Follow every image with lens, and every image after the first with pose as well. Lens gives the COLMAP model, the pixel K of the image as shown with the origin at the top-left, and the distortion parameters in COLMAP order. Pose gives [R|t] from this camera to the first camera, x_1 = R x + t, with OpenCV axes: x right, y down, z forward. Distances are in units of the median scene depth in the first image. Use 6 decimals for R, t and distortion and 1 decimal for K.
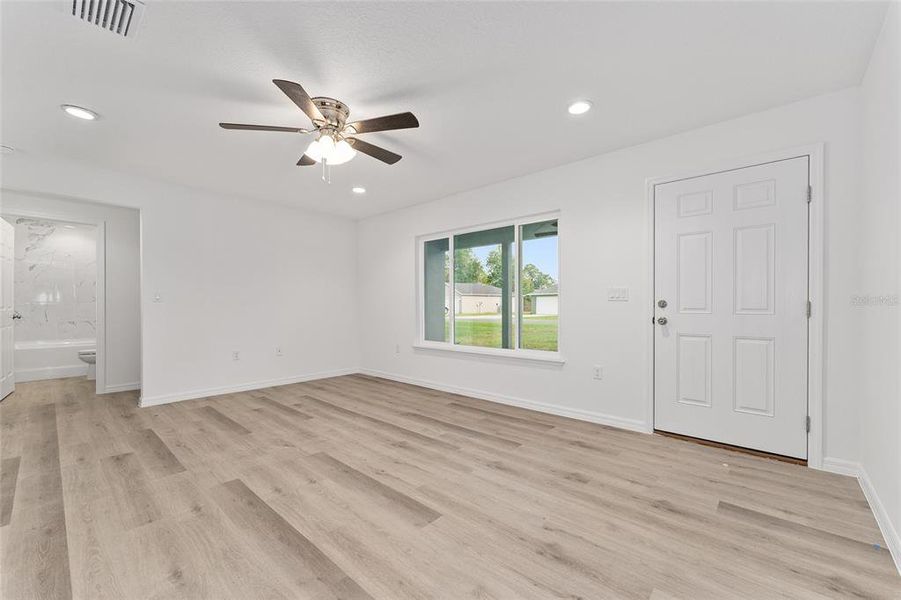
lens RADIAL K [[367.1, 0, 449.8], [0, 367.1, 309.3], [0, 0, 1]] dist [-0.000636, 0.000046]
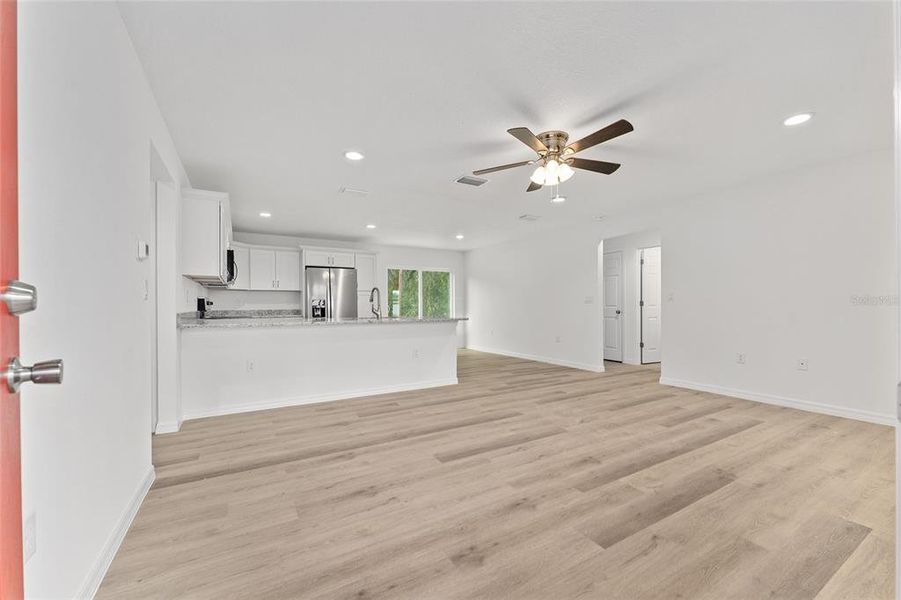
lens RADIAL K [[359.6, 0, 450.5], [0, 359.6, 300.0], [0, 0, 1]] dist [0.000353, -0.000102]
pose [[-0.303573, -0.011903, -0.952734, 0.870452], [-0.006143, 0.999926, -0.010536, -0.009484], [0.952789, 0.002655, -0.303623, 1.018988]]
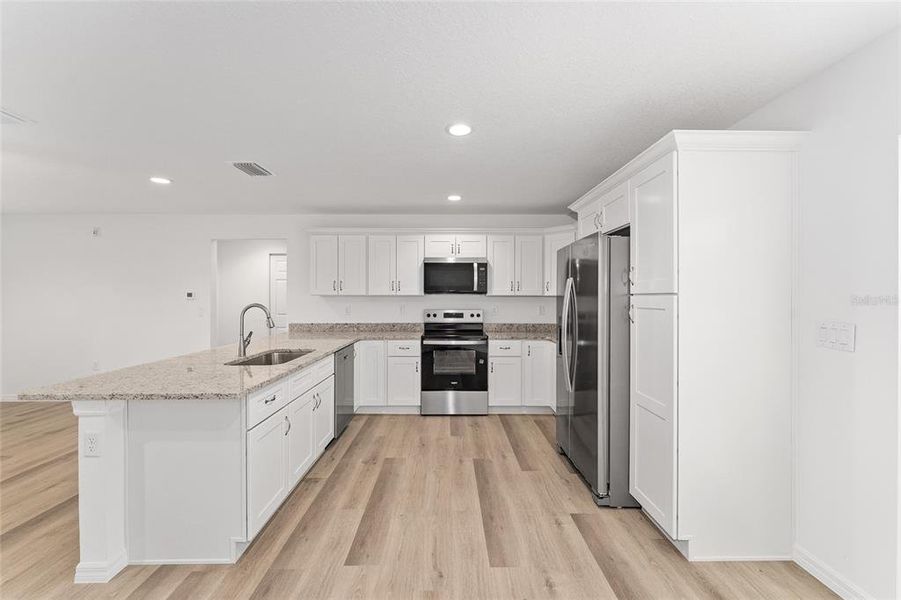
lens RADIAL K [[359.6, 0, 450.5], [0, 359.6, 300.0], [0, 0, 1]] dist [0.000353, -0.000102]
pose [[-0.678296, -0.006289, 0.734762, -1.879188], [0.009685, 0.999800, 0.017499, -0.112094], [-0.734725, 0.018986, -0.678100, 0.415829]]
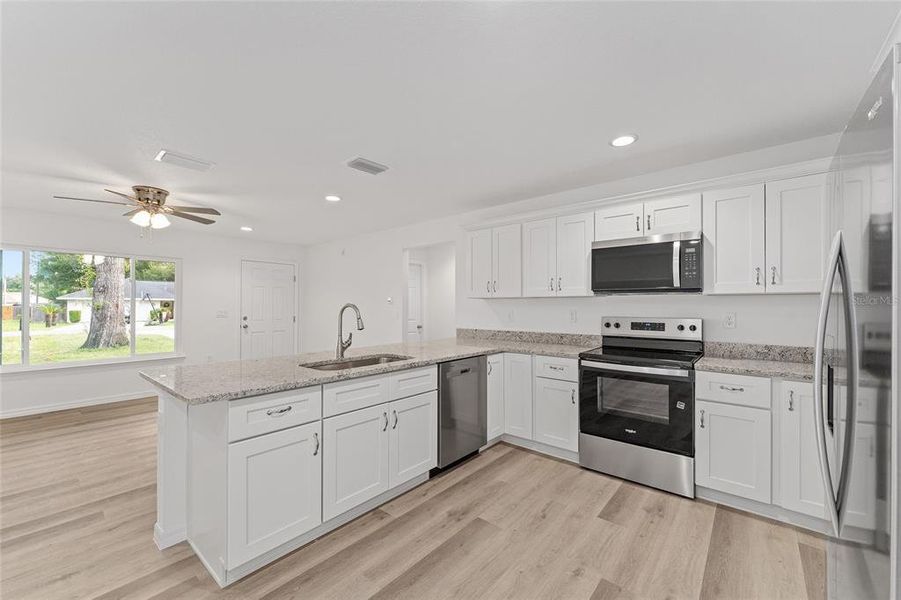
lens RADIAL K [[359.2, 0, 452.2], [0, 359.2, 305.8], [0, 0, 1]] dist [-0.001528, -0.000113]
pose [[-0.038141, 0.001219, 0.999272, -1.722823], [0.012151, 0.999926, -0.000756, -0.078165], [-0.999198, 0.012113, -0.038153, -0.125086]]
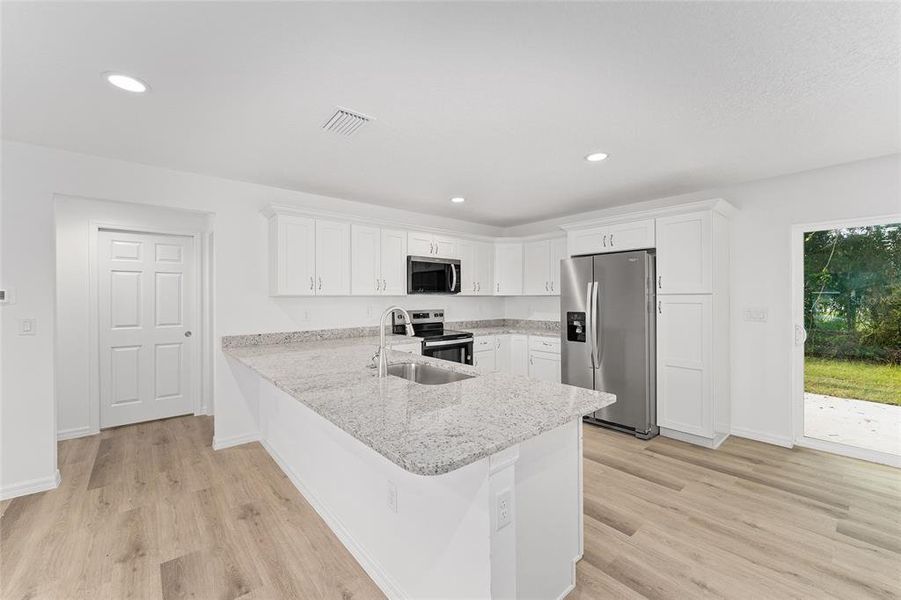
lens RADIAL K [[359.6, 0, 450.5], [0, 359.6, 300.0], [0, 0, 1]] dist [0.000353, -0.000102]
pose [[-0.991700, 0.004009, 0.128511, -0.944606], [0.006794, 0.999751, 0.021243, -0.117301], [-0.128394, 0.021939, -0.991481, 0.913502]]
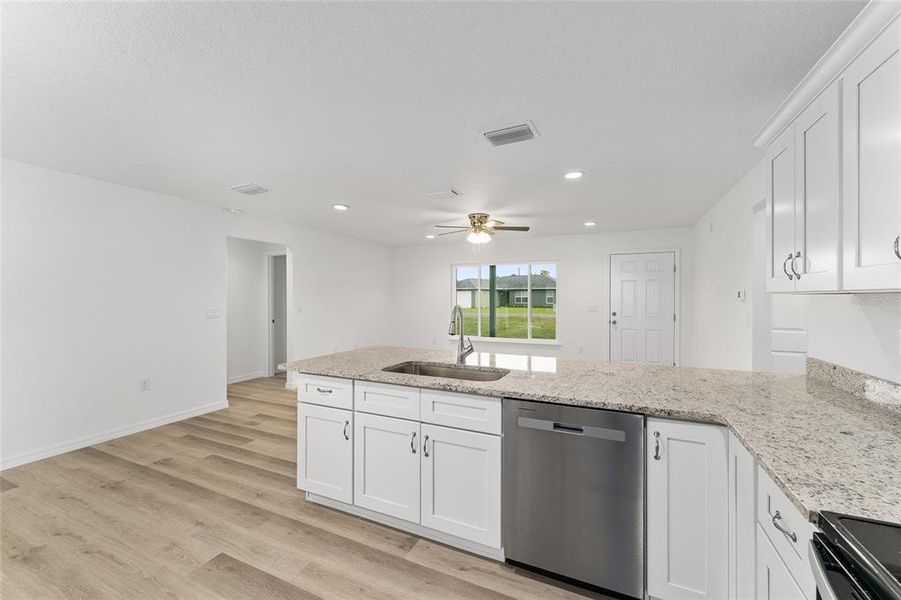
lens RADIAL K [[359.6, 0, 450.5], [0, 359.6, 300.0], [0, 0, 1]] dist [0.000353, -0.000102]
pose [[0.953723, -0.001726, 0.300680, -1.004870], [0.002792, 0.999991, -0.003116, -0.098330], [-0.300672, 0.003812, 0.953720, -0.736653]]
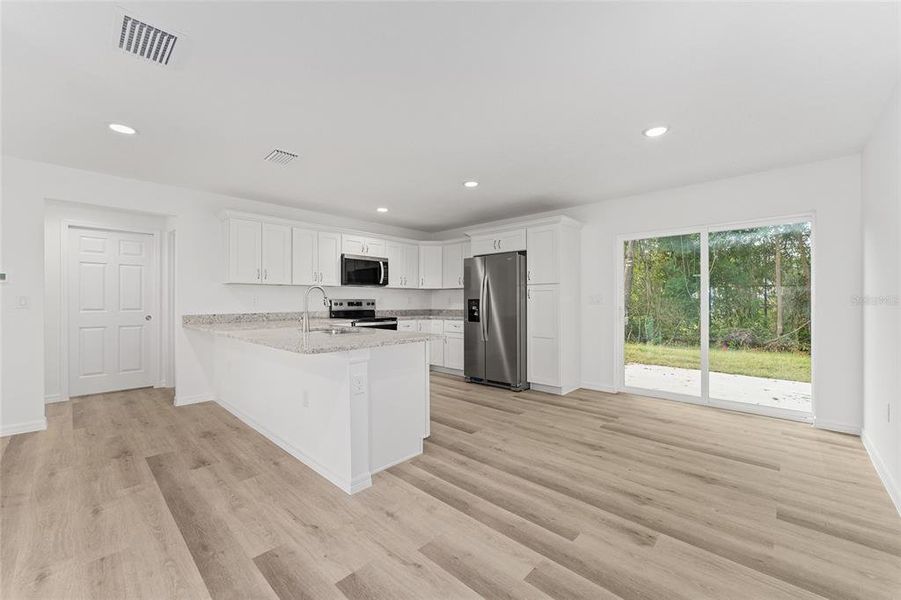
lens RADIAL K [[356.8, 0, 450.5], [0, 356.8, 303.2], [0, 0, 1]] dist [-0.000963, -0.000147]
pose [[-0.999768, 0.002732, 0.021388, -1.186192], [0.003169, 0.999787, 0.020417, -0.049853], [-0.021328, 0.020481, -0.999563, 1.291682]]
